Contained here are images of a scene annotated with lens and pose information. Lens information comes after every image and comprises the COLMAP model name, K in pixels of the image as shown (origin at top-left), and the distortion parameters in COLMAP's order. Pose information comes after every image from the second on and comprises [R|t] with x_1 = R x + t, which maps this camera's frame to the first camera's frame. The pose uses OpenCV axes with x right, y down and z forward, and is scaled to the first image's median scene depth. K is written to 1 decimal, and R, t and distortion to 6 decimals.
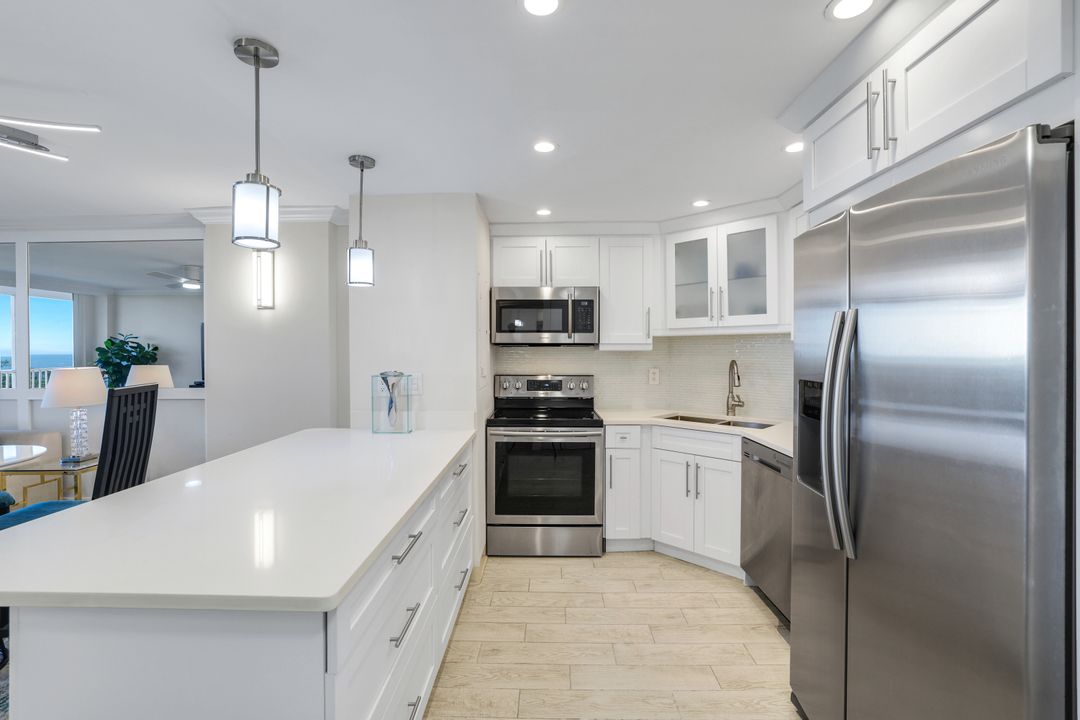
lens RADIAL K [[486.8, 0, 535.2], [0, 486.8, 355.1], [0, 0, 1]] dist [-0.038980, 0.008645]
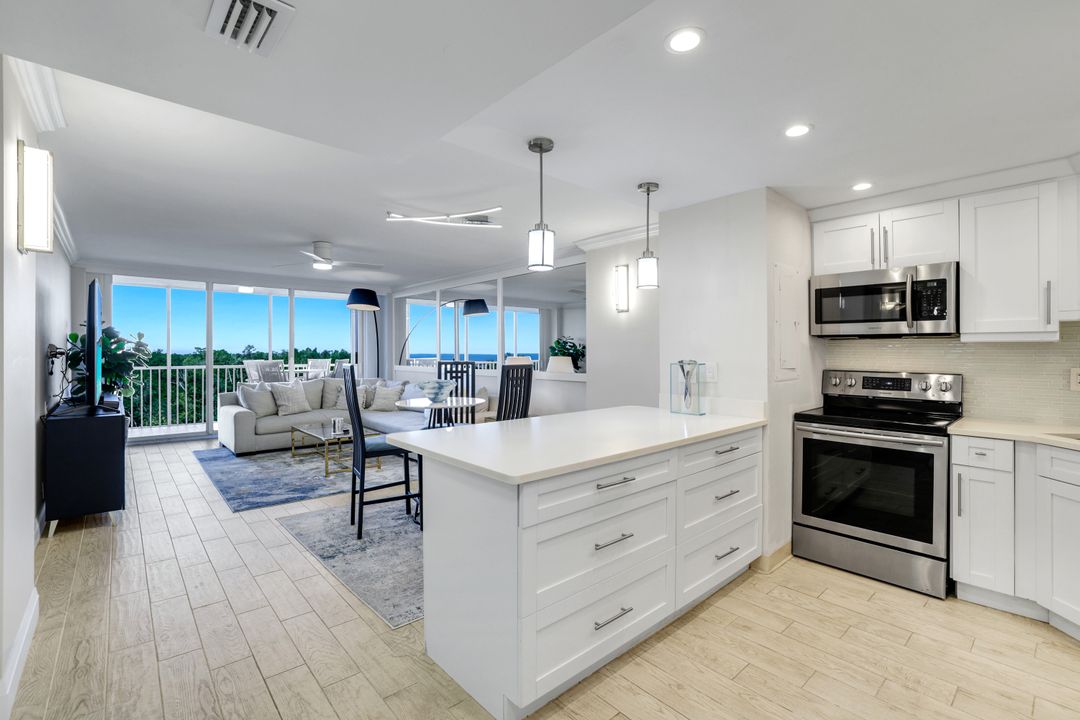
lens RADIAL K [[486.8, 0, 532.5], [0, 486.8, 351.7], [0, 0, 1]] dist [-0.038980, 0.008645]
pose [[0.668335, 0.004630, -0.743846, 0.259945], [-0.013084, 0.999899, -0.005533, 0.021087], [0.743745, 0.013431, 0.668329, -0.030568]]
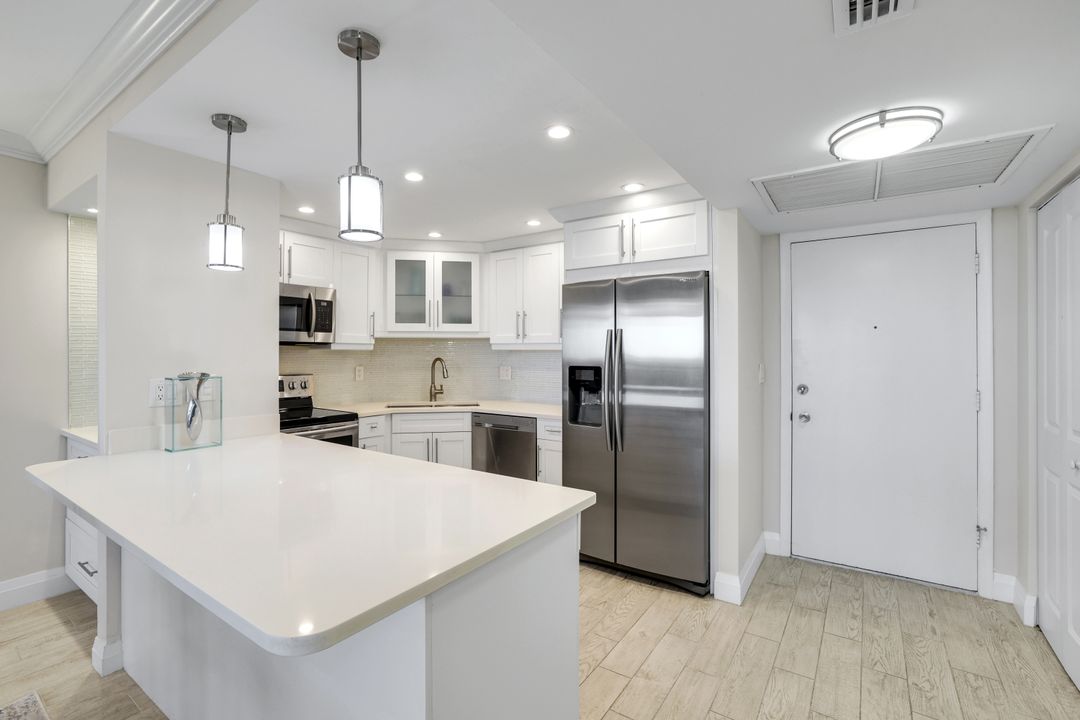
lens RADIAL K [[474.8, 0, 541.7], [0, 474.8, 358.0], [0, 0, 1]] dist [-0.019445, -0.000081]
pose [[0.544511, -0.009465, 0.838700, -0.512455], [0.005985, 0.999955, 0.007399, 0.003578], [-0.838732, 0.000991, 0.544543, 0.079594]]
